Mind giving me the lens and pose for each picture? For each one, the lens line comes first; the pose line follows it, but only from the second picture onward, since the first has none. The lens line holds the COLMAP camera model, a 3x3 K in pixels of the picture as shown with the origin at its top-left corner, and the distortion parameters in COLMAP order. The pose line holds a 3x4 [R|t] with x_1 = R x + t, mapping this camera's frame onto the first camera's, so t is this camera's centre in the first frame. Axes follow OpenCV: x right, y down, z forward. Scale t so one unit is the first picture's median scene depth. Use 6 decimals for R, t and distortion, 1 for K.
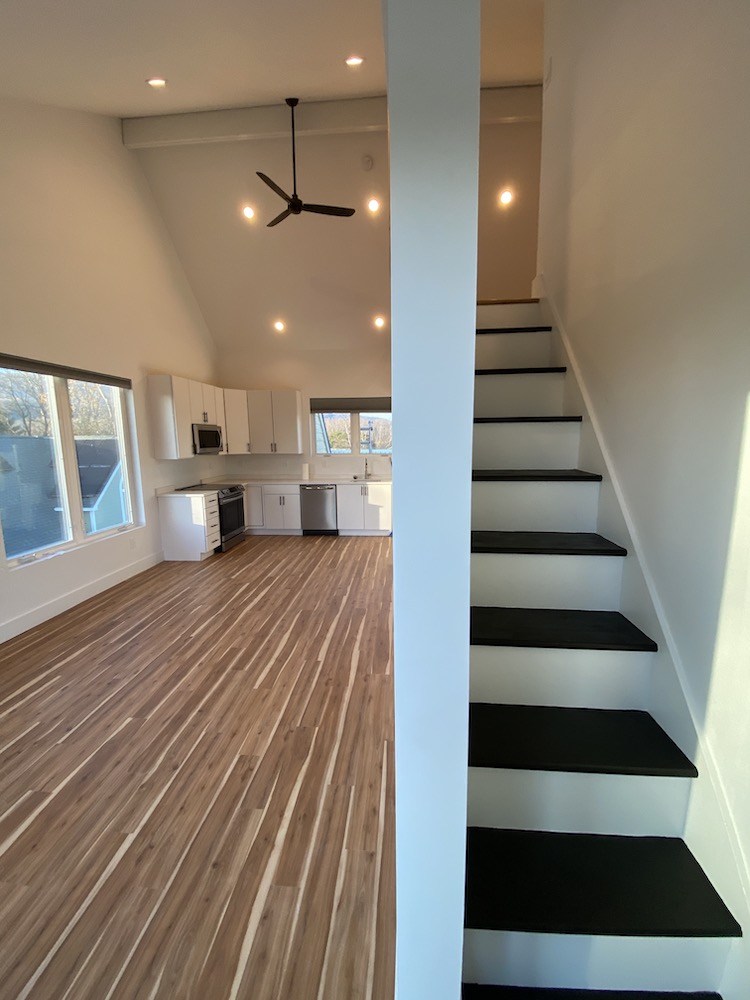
lens RADIAL K [[403.9, 0, 375.7], [0, 403.9, 500.2], [0, 0, 1]] dist [-0.002514, -0.000388]
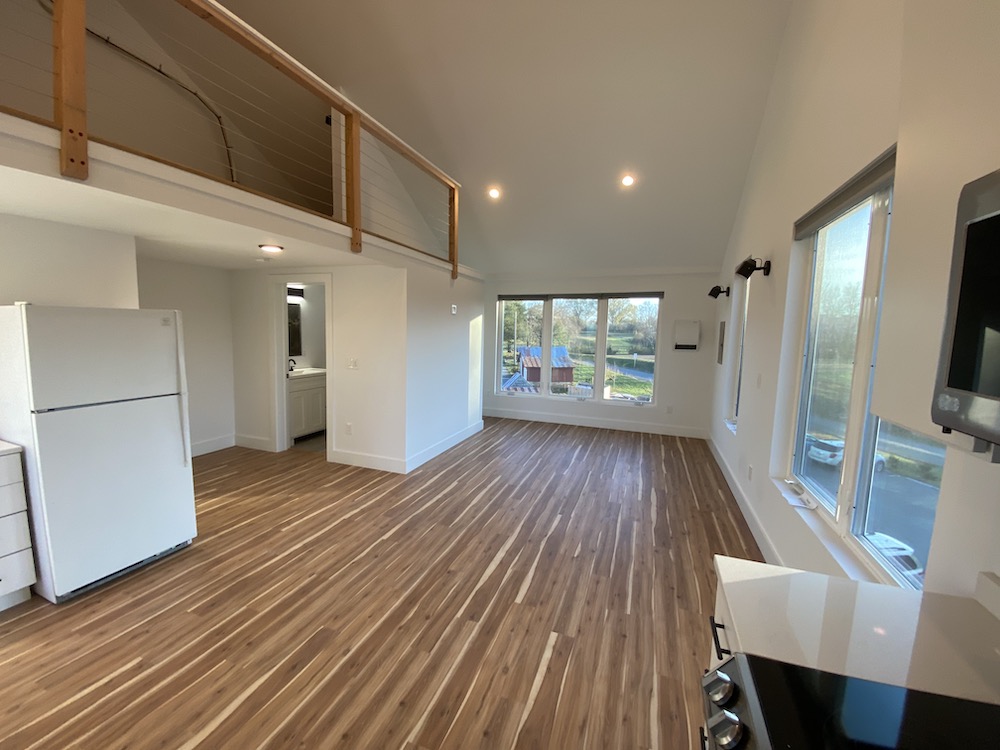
lens RADIAL K [[403.9, 0, 499.6], [0, 403.9, 374.6], [0, 0, 1]] dist [-0.002514, -0.000388]
pose [[-0.961544, -0.042016, 0.271418, -0.549107], [0.029798, 0.966436, 0.255172, -0.271156], [-0.273030, 0.253447, -0.928019, 1.839281]]
